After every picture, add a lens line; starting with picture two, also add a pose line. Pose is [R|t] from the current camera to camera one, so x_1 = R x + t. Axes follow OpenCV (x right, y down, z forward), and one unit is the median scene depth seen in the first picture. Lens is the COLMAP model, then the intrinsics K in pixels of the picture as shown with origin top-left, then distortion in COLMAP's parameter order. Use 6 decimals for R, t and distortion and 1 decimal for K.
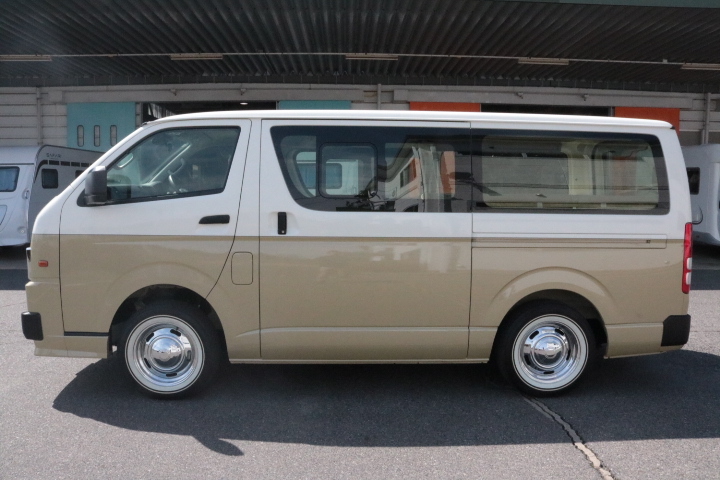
lens RADIAL K [[596.7, 0, 360.0], [0, 596.7, 240.0], [0, 0, 1]] dist [-0.153509, 0.119719]
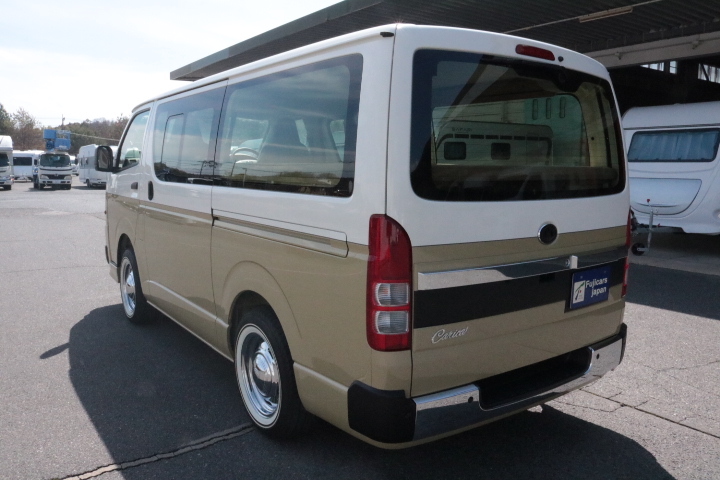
lens RADIAL K [[596.7, 0, 360.0], [0, 596.7, 240.0], [0, 0, 1]] dist [-0.153509, 0.119719]
pose [[0.545579, 0.104783, -0.831483, 0.333737], [-0.066983, 0.994431, 0.081367, -0.016695], [0.835378, 0.011303, 0.549559, 0.229273]]
